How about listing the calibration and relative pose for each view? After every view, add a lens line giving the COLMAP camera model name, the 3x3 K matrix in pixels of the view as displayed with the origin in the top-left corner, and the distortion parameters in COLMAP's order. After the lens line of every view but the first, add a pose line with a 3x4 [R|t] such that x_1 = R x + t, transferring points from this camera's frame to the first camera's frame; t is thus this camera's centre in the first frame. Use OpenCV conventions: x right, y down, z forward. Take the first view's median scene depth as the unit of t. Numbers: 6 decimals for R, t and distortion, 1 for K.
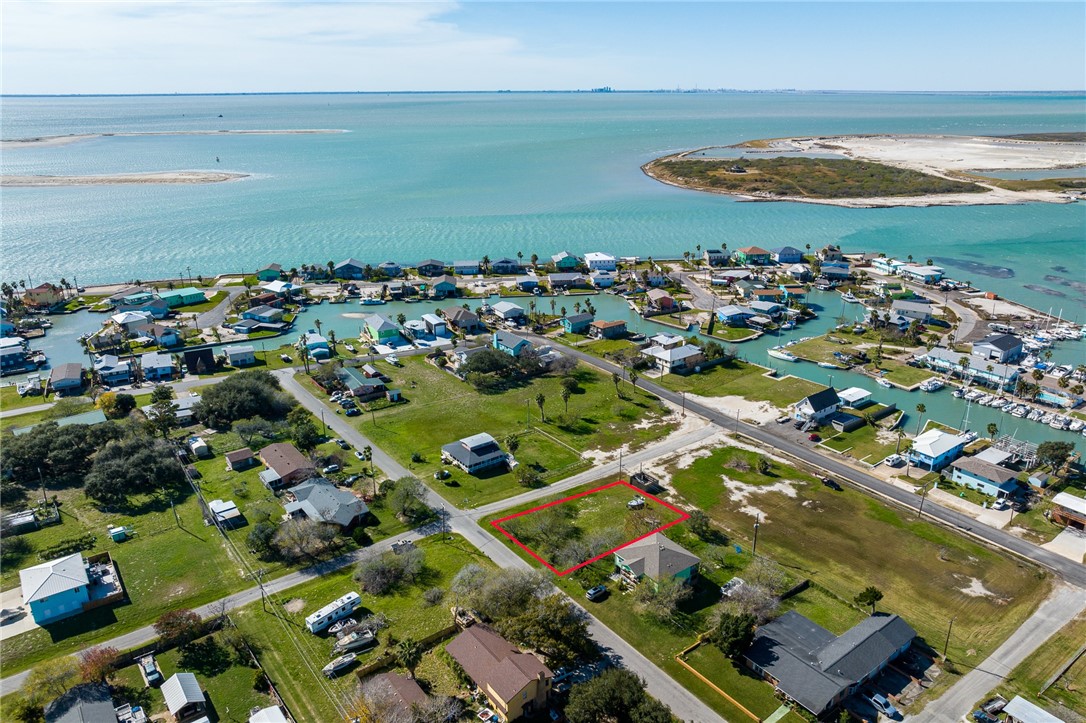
lens RADIAL K [[754.3, 0, 543.0], [0, 754.3, 361.5], [0, 0, 1]] dist [-0.002840, -0.034645]
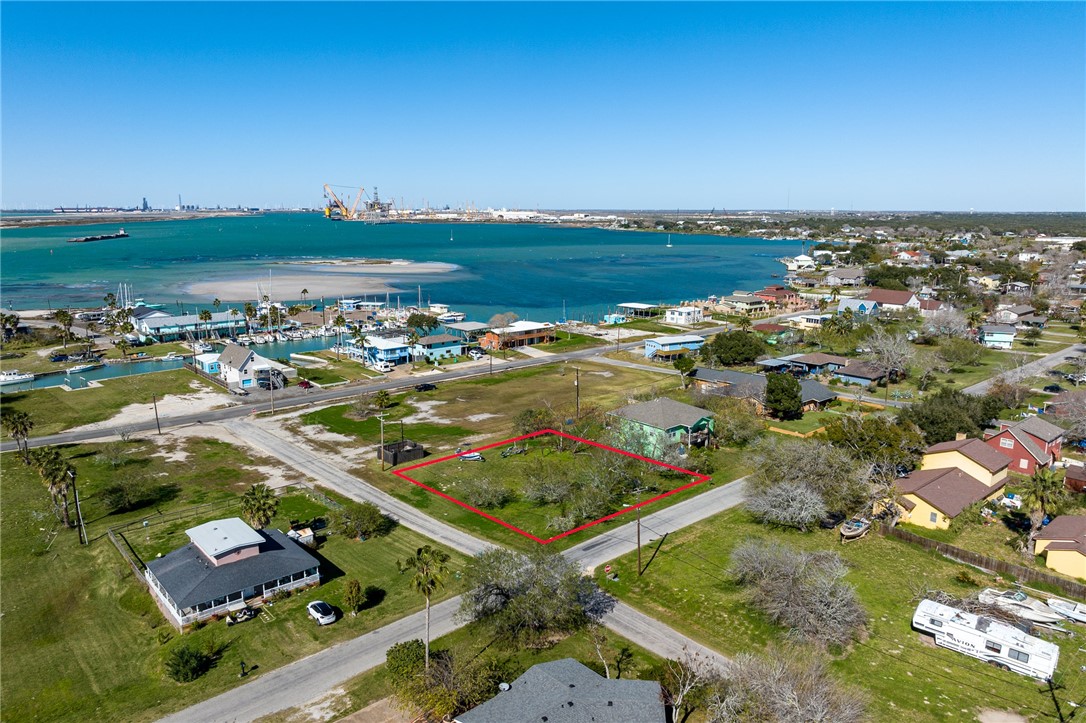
lens RADIAL K [[761.8, 0, 543.0], [0, 761.8, 361.5], [0, 0, 1]] dist [-0.014455, -0.002459]
pose [[-0.079304, -0.192836, 0.978021, -0.411366], [0.338251, 0.917698, 0.208369, -0.002714], [-0.937709, 0.347341, -0.007550, 0.733190]]
